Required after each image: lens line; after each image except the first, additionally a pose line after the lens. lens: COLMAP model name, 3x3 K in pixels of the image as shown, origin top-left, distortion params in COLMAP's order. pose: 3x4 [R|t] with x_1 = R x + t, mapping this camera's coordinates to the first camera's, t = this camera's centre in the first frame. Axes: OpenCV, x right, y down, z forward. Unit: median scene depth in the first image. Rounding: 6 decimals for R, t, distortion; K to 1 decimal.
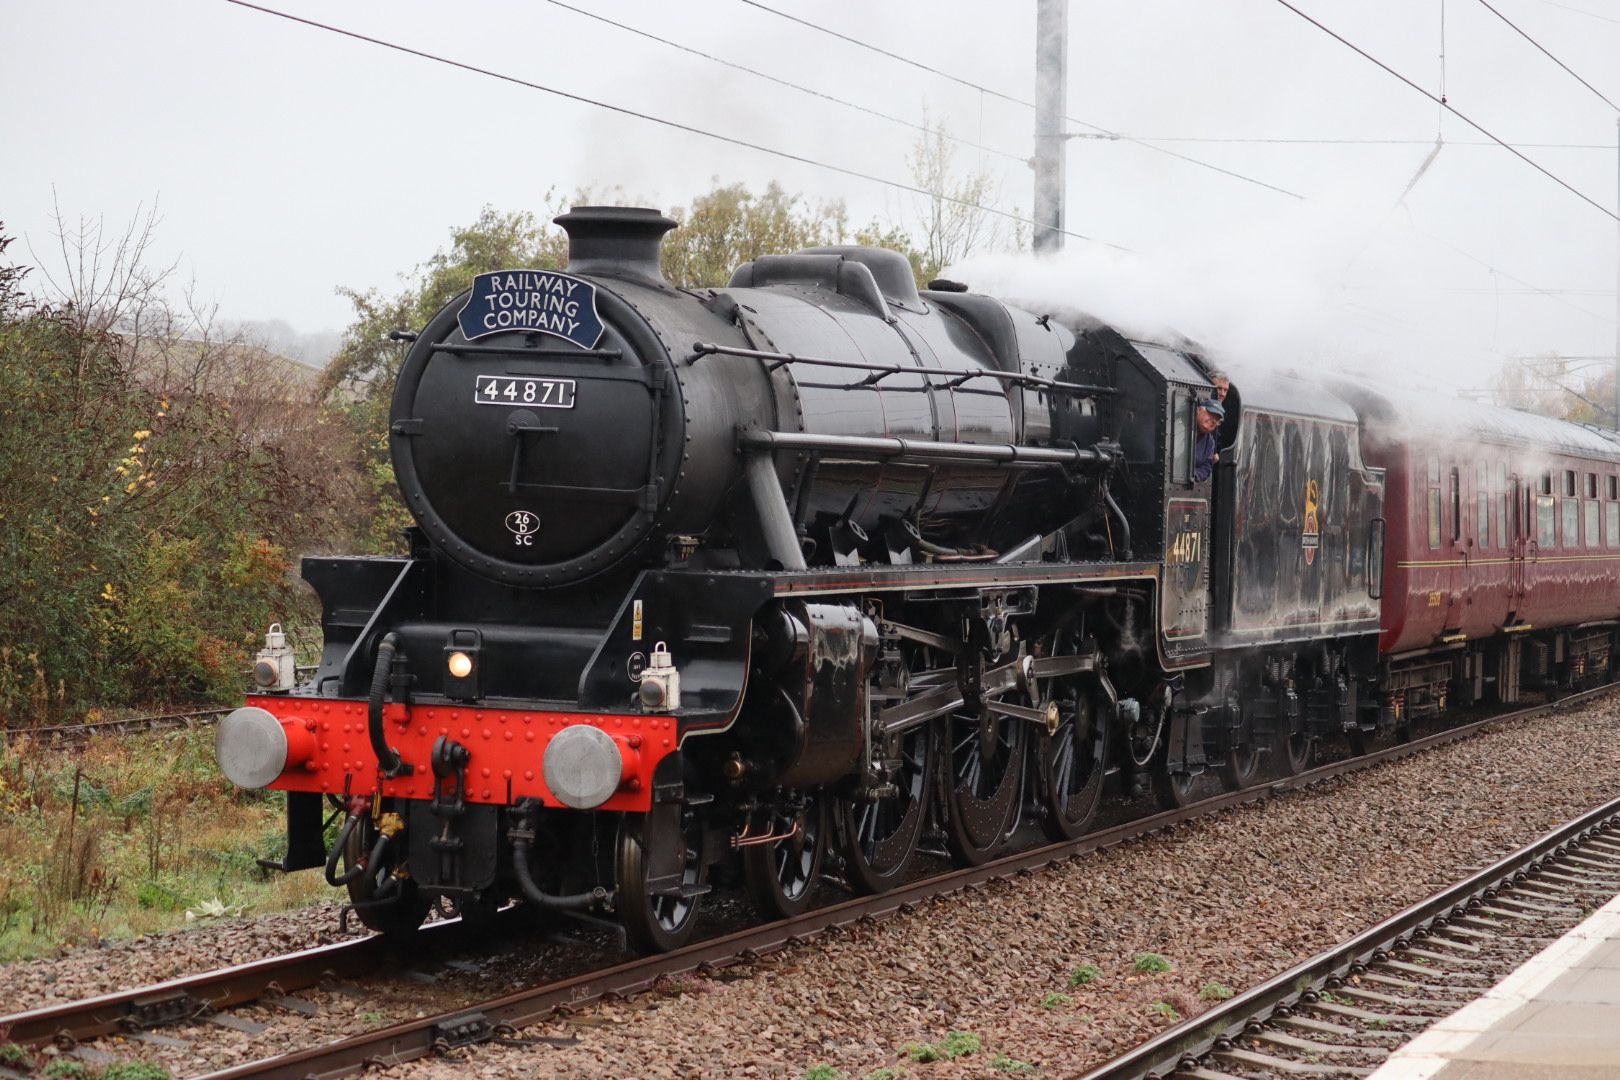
lens RADIAL K [[2964.3, 0, 810.0], [0, 2964.3, 540.0], [0, 0, 1]] dist [-0.037413, -0.002527]
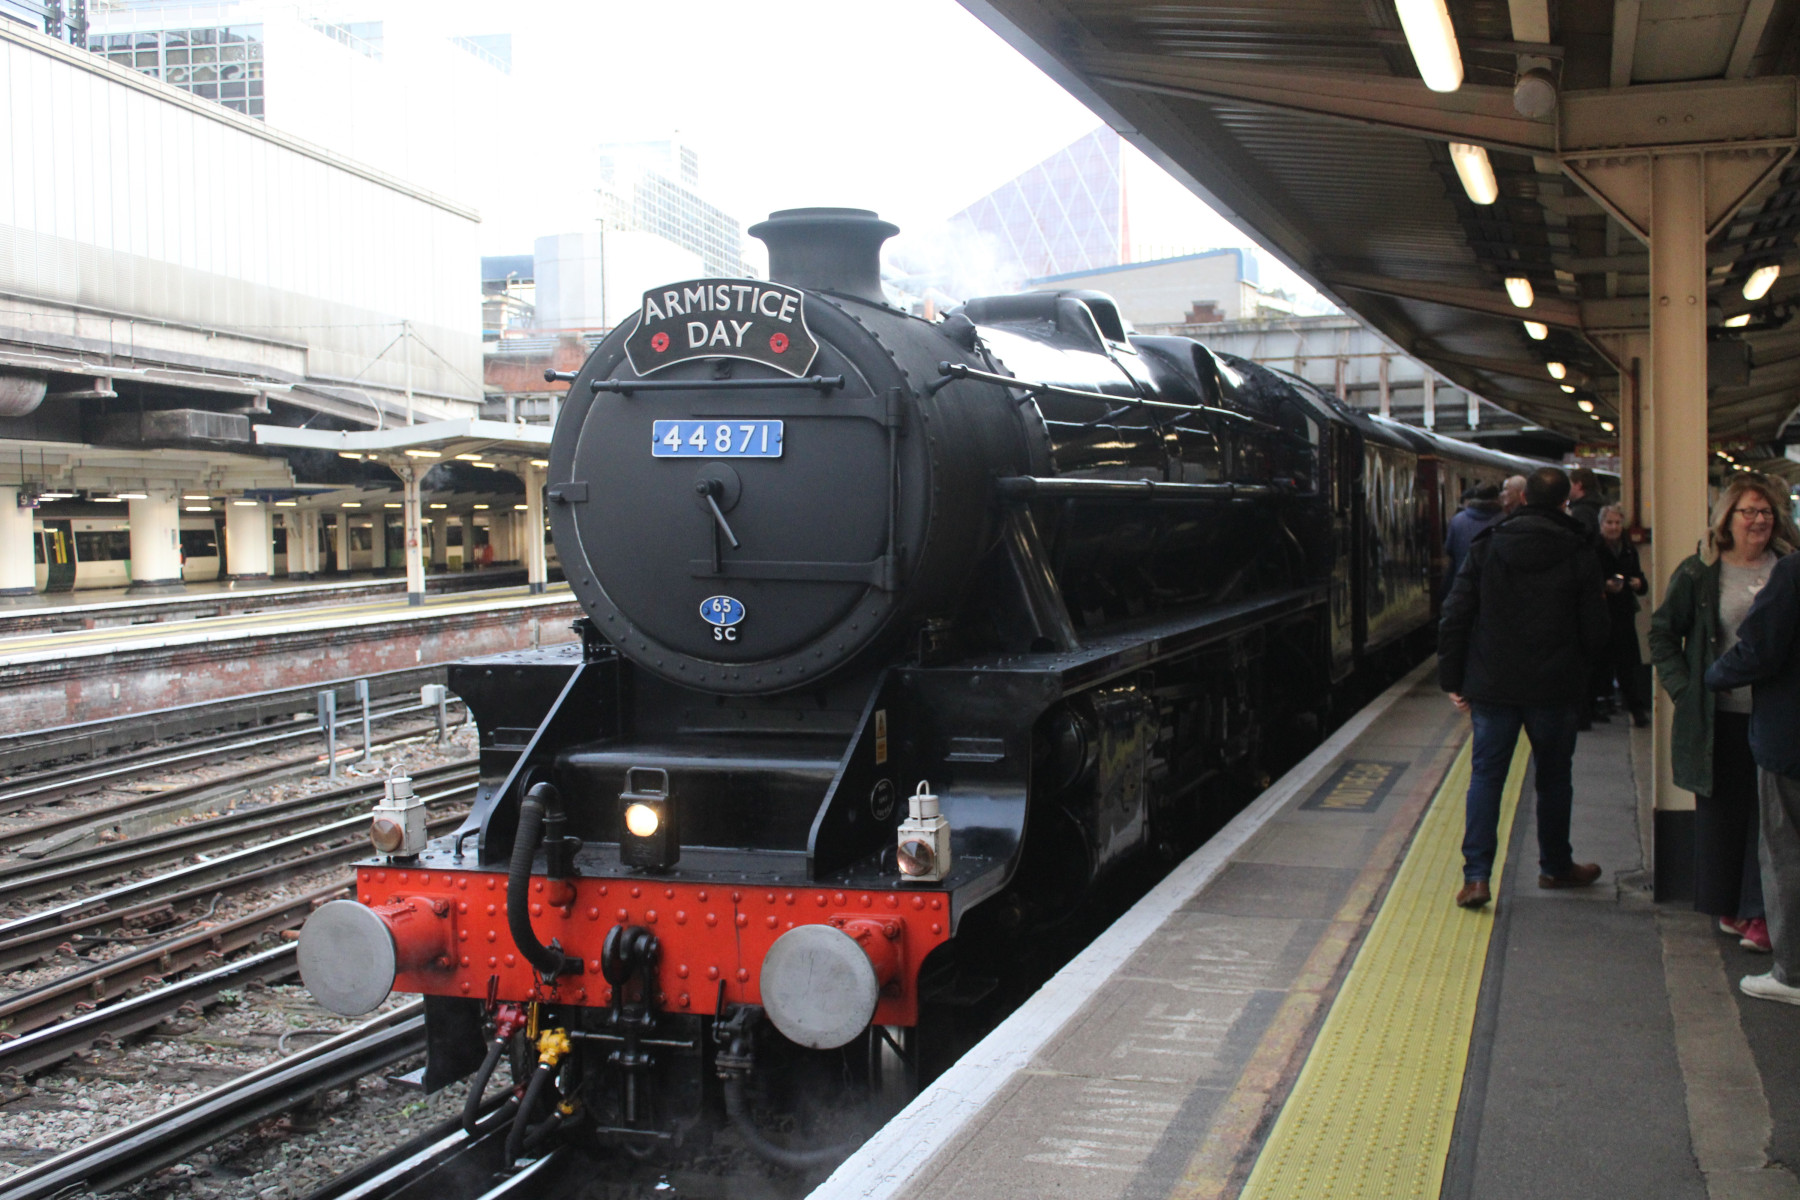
lens RADIAL K [[2400.9, 0, 900.0], [0, 2400.9, 600.0], [0, 0, 1]] dist [0.004428, 0.008498]
pose [[0.998382, -0.044588, -0.035282, -0.029588], [0.044980, 0.998934, 0.010388, -0.013052], [0.034781, -0.011958, 0.999323, 0.386059]]
